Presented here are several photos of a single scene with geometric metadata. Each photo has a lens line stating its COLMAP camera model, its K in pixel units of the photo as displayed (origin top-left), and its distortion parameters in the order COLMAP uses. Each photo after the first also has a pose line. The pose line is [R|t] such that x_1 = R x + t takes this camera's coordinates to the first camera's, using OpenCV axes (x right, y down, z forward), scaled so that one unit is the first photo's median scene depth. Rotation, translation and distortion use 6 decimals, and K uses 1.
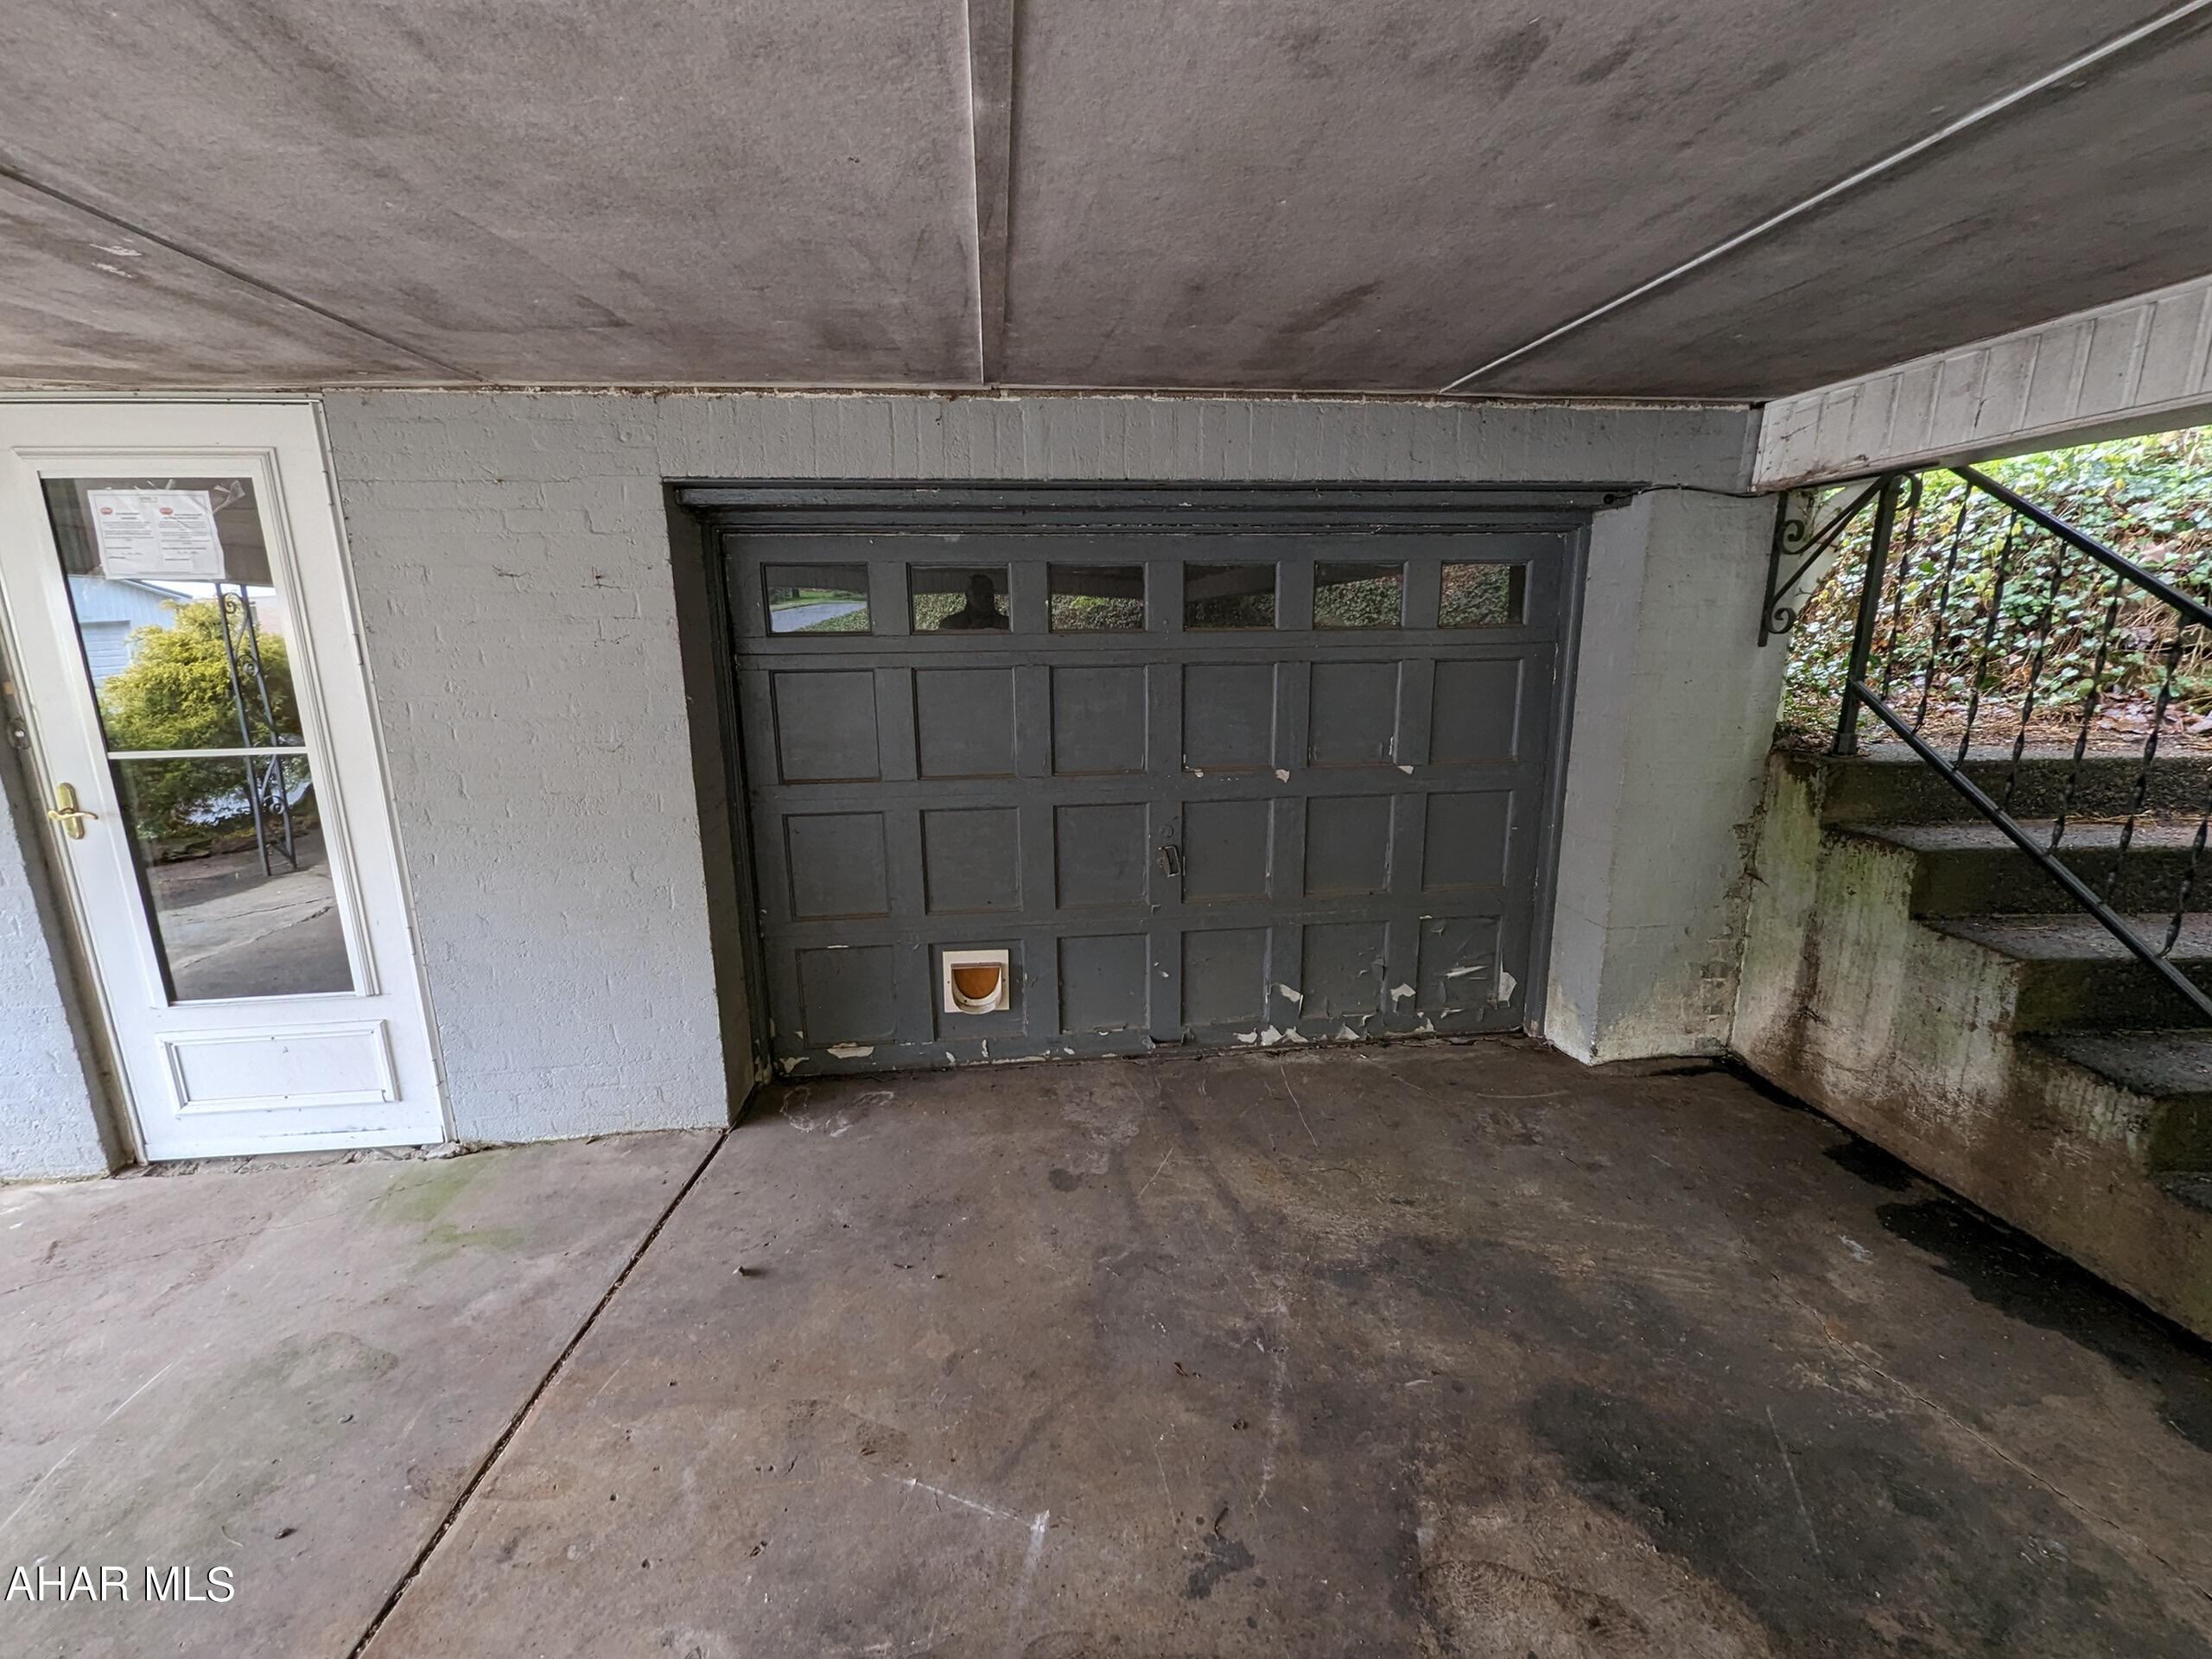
lens RADIAL K [[918.7, 0, 1102.3], [0, 918.7, 831.5], [0, 0, 1]] dist [0.001105, -0.000225]
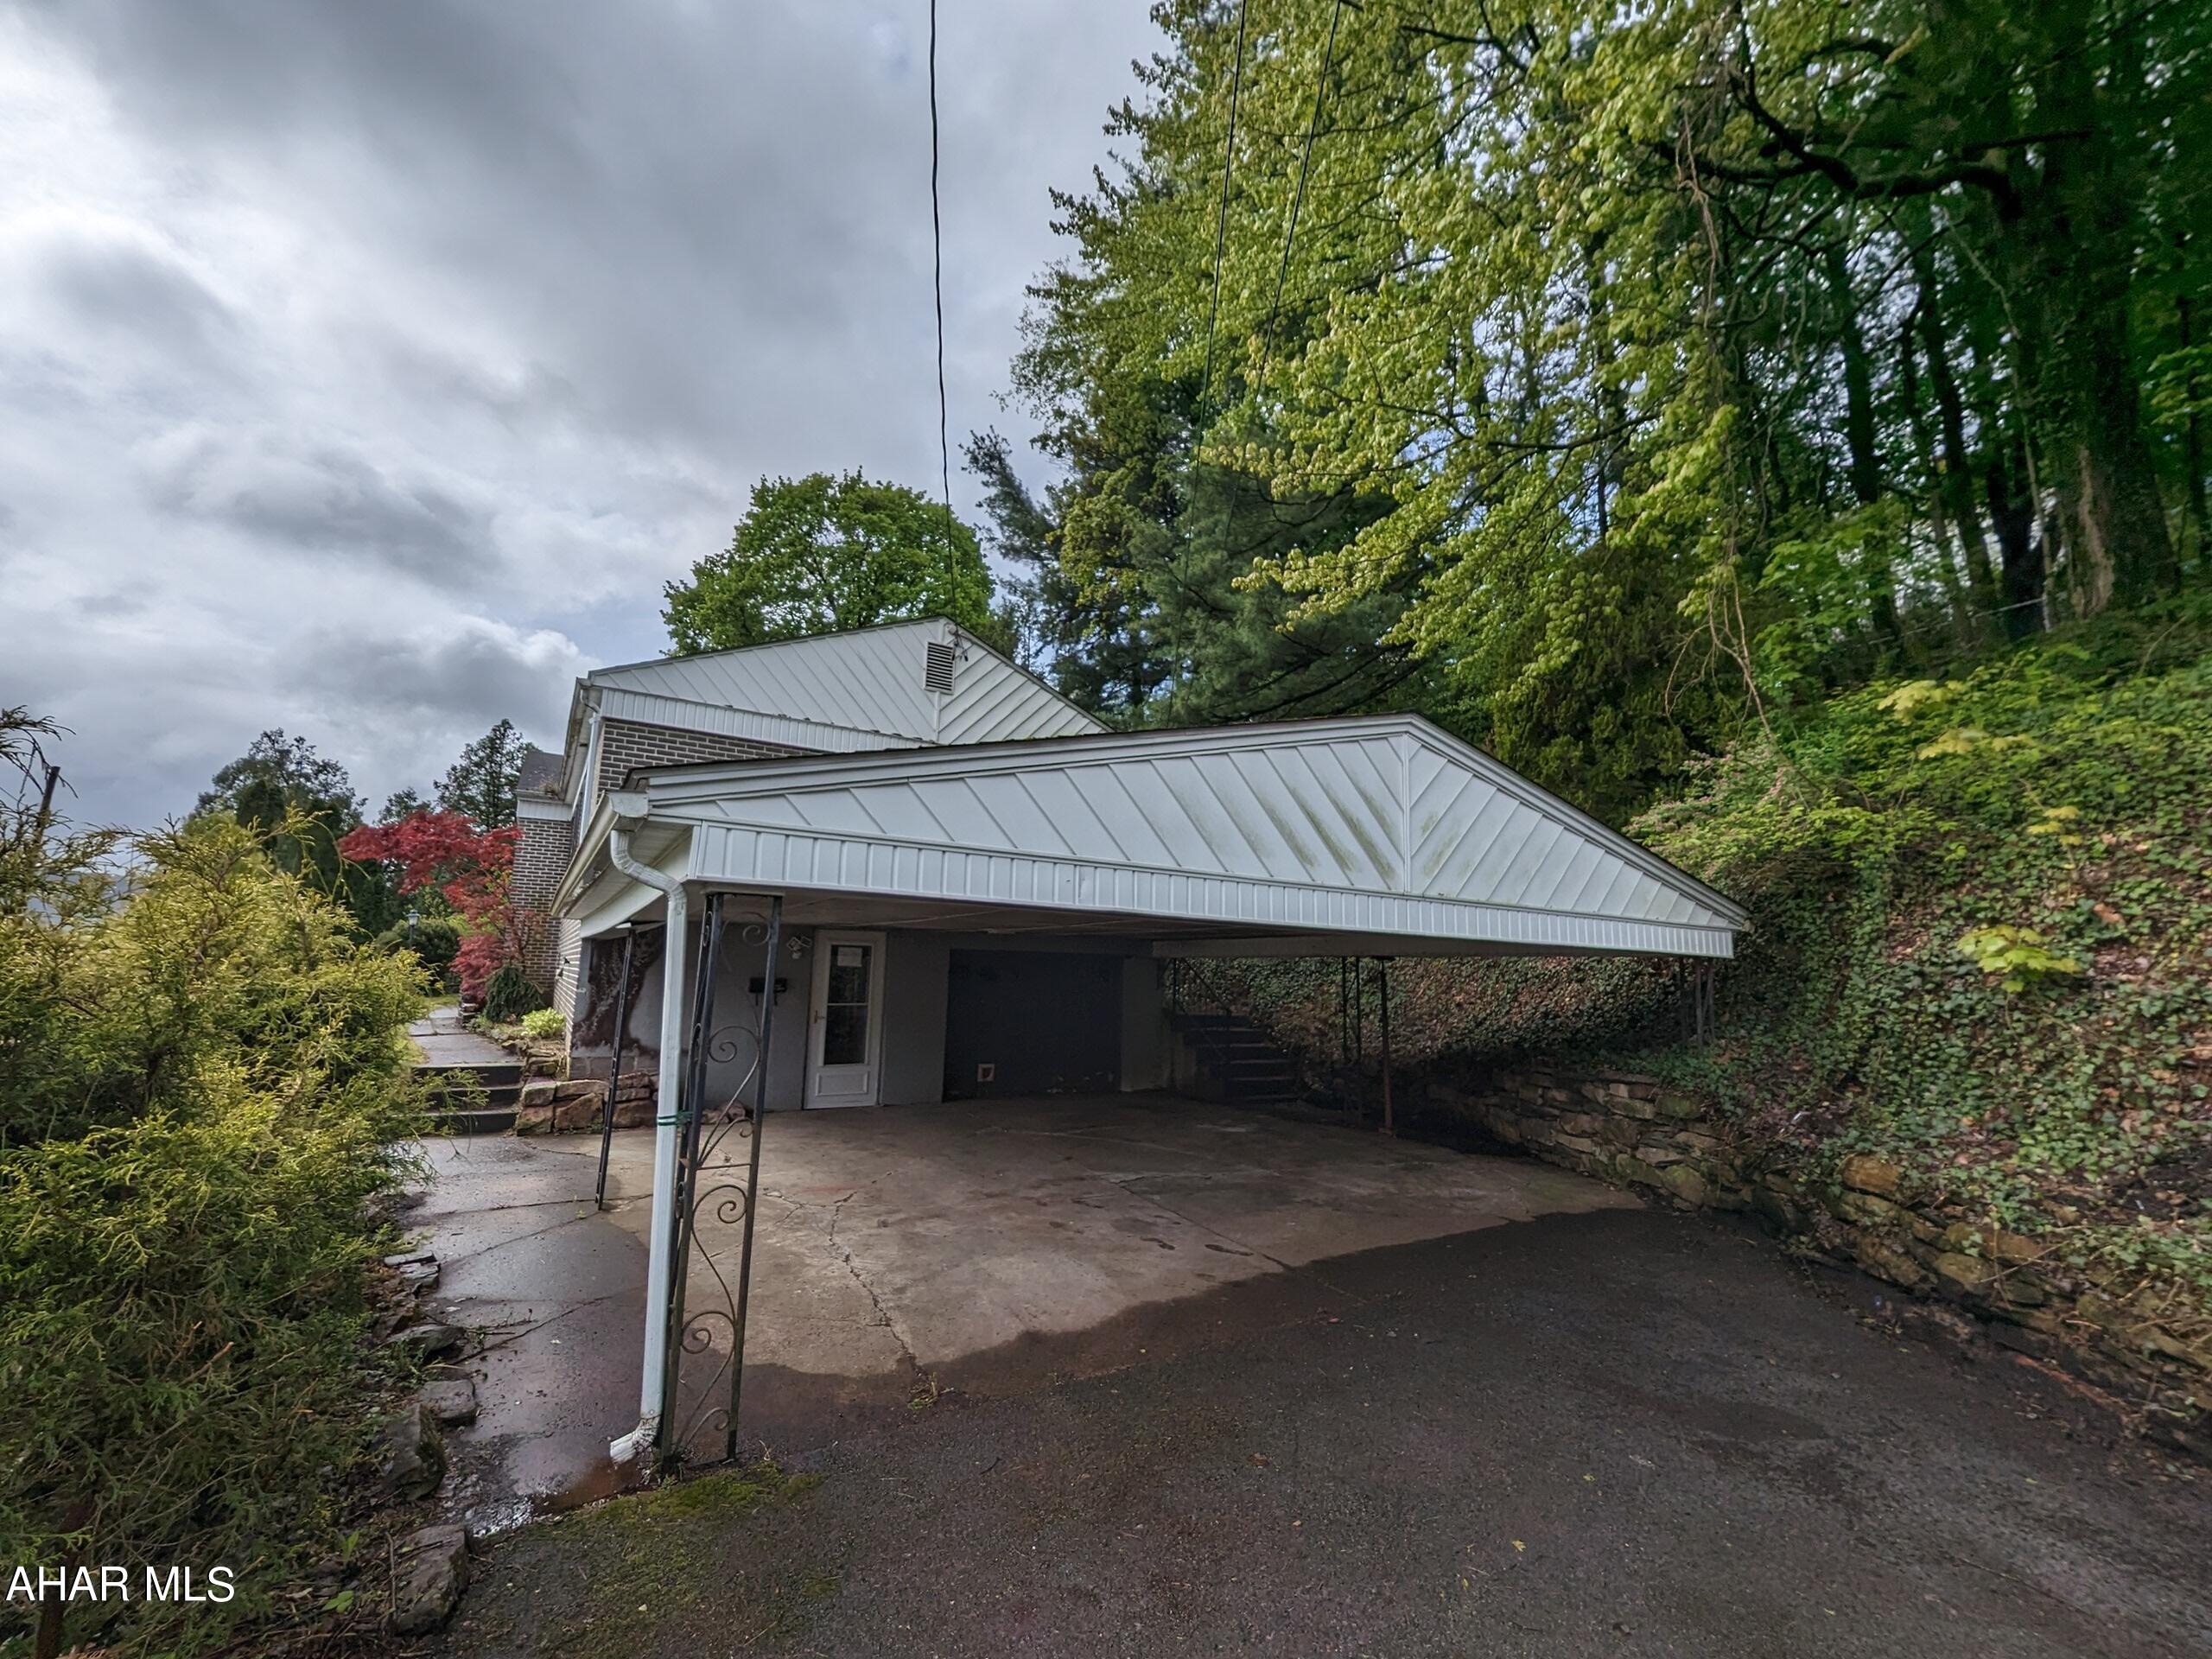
lens RADIAL K [[910.7, 0, 1114.6], [0, 910.7, 824.8], [0, 0, 1]] dist [0.002604, 0.000419]
pose [[0.891075, 0.105153, 0.441506, -1.586889], [0.065546, 0.932776, -0.354446, 0.638276], [-0.449097, 0.344777, 0.824282, -2.975770]]
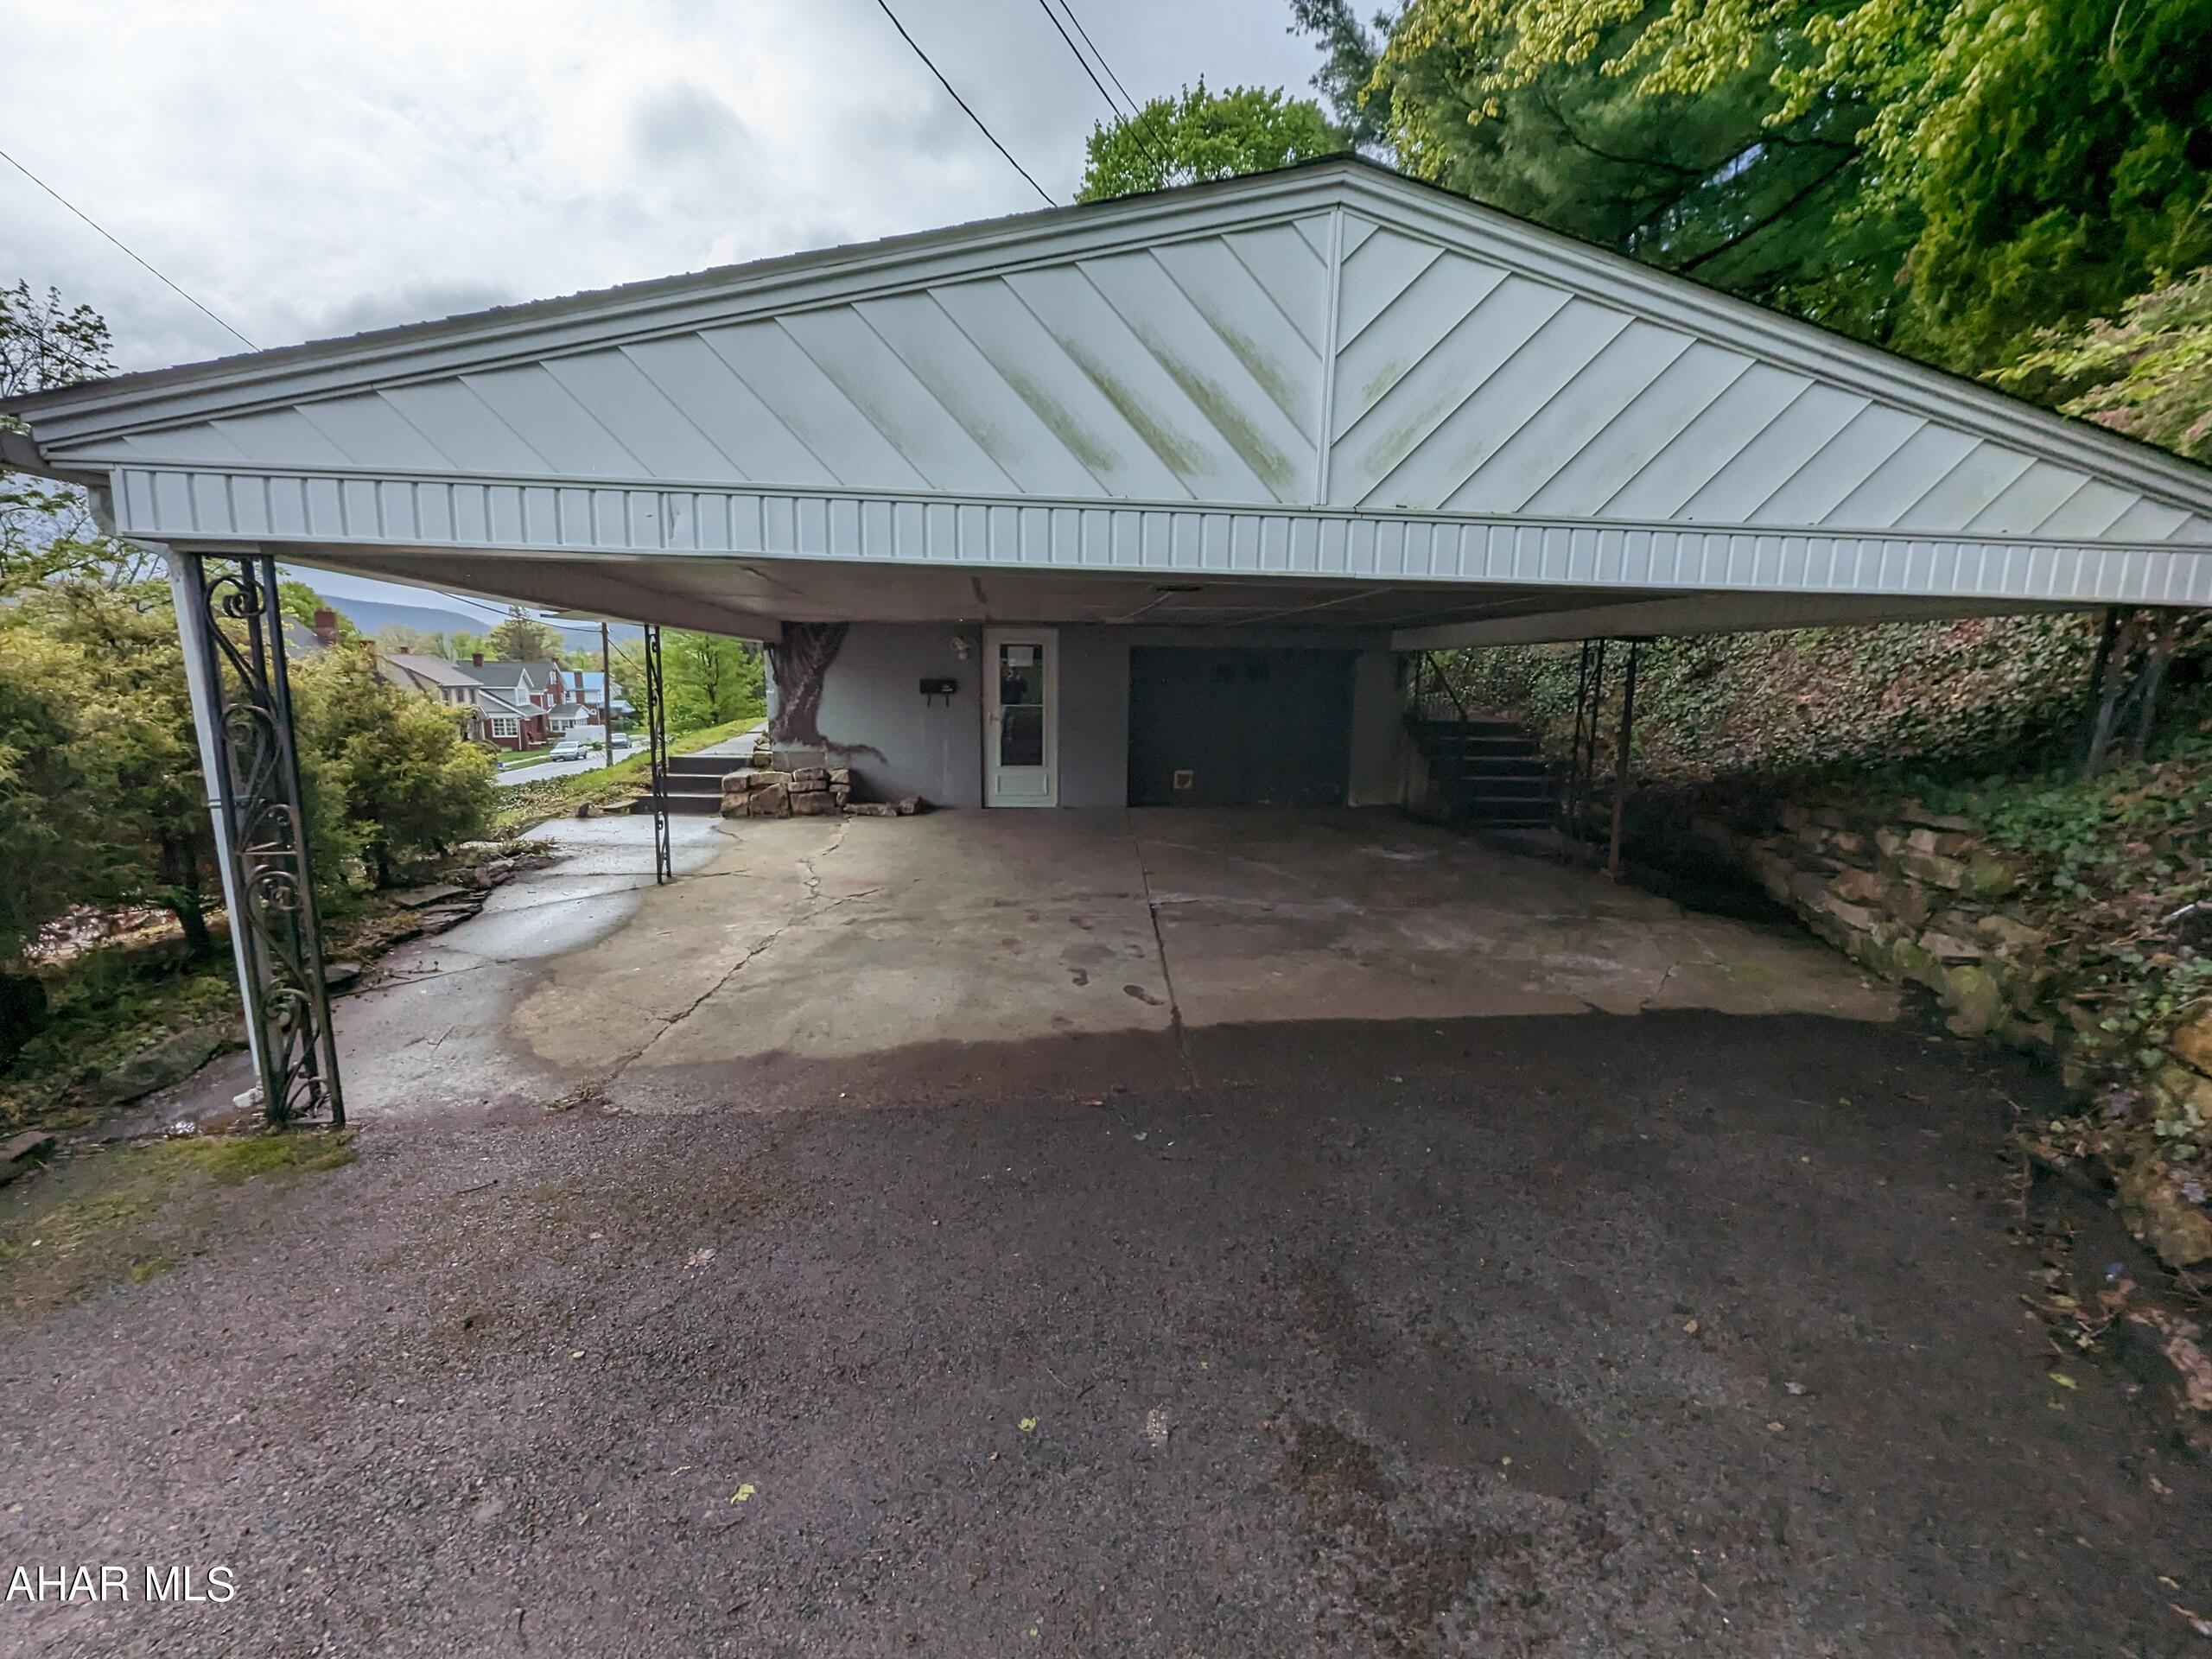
lens RADIAL K [[918.7, 0, 1102.3], [0, 918.7, 831.5], [0, 0, 1]] dist [0.001105, -0.000225]
pose [[0.999629, 0.020184, 0.018311, -0.566226], [-0.019198, 0.998435, -0.052523, 0.614201], [-0.019342, 0.052151, 0.998452, -2.782185]]
